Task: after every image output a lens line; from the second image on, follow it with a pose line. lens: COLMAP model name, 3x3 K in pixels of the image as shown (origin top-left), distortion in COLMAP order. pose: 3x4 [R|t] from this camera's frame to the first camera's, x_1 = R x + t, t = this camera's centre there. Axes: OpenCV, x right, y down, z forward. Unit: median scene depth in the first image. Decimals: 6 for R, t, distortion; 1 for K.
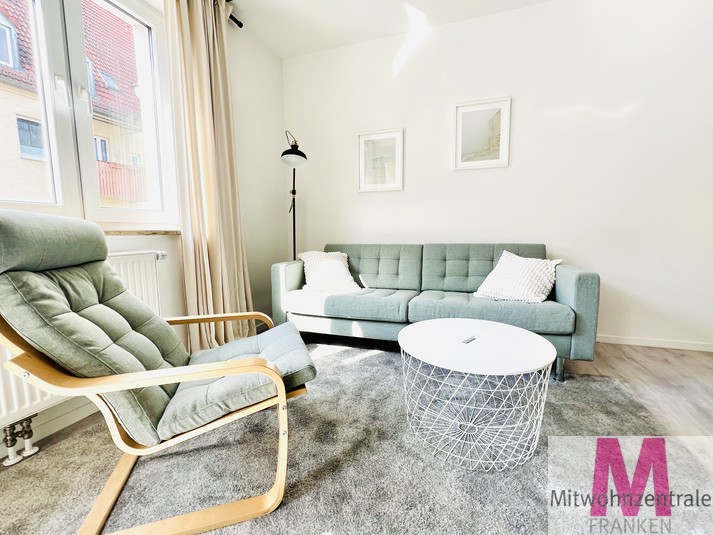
lens RADIAL K [[324.4, 0, 356.5], [0, 324.4, 267.5], [0, 0, 1]] dist [-0.000939, -0.000063]
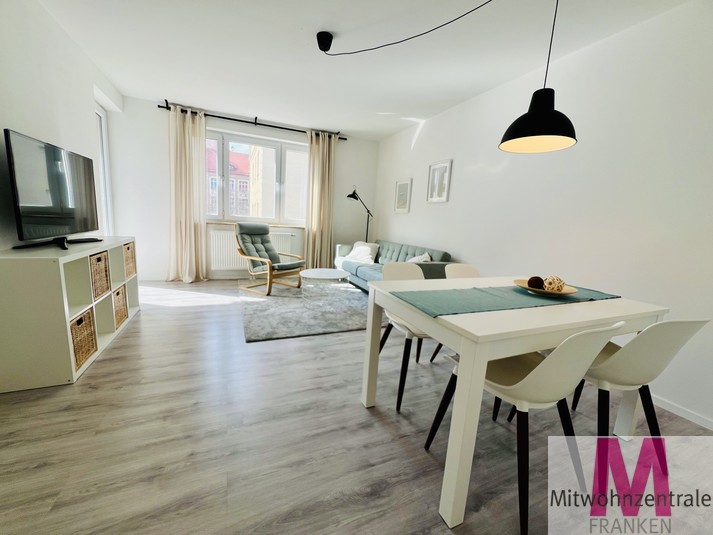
lens RADIAL K [[287.5, 0, 356.5], [0, 287.5, 267.5], [0, 0, 1]] dist [-0.002652, 0.000088]
pose [[0.665731, 0.174255, -0.725560, 1.329539], [-0.152119, 0.983624, 0.096657, -0.065464], [0.730521, 0.046024, 0.681337, -0.300624]]
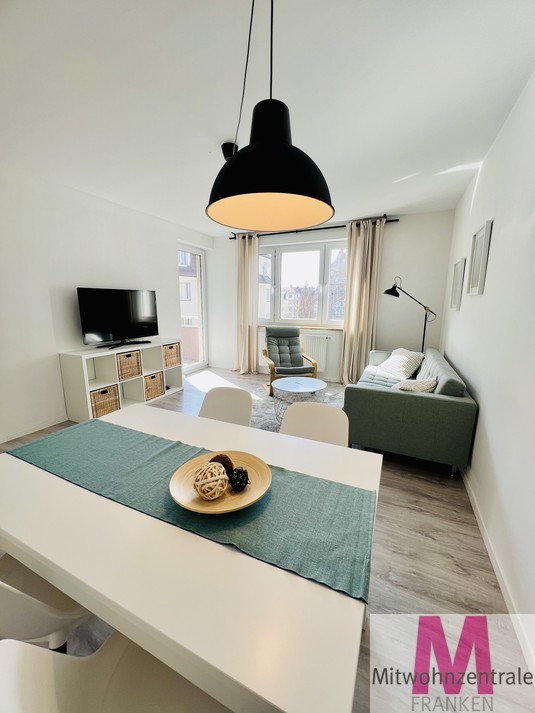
lens RADIAL K [[284.0, 0, 267.5], [0, 284.0, 356.5], [0, 0, 1]] dist [0.000867, 0.000047]
pose [[-0.113430, 0.193955, -0.974431, 1.451077], [-0.116404, 0.971412, 0.206904, -0.247630], [0.986704, 0.136896, -0.087610, 0.513248]]
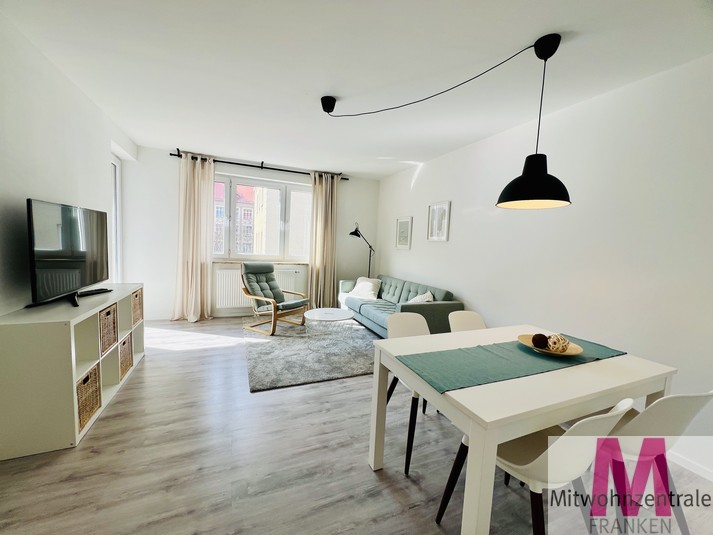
lens RADIAL K [[285.1, 0, 356.5], [0, 285.1, 267.5], [0, 0, 1]] dist [0.001502, -0.000281]
pose [[0.662872, 0.105678, -0.741238, 1.320861], [-0.138788, 0.990175, 0.017053, -0.148717], [0.735758, 0.091571, 0.671026, -0.319487]]
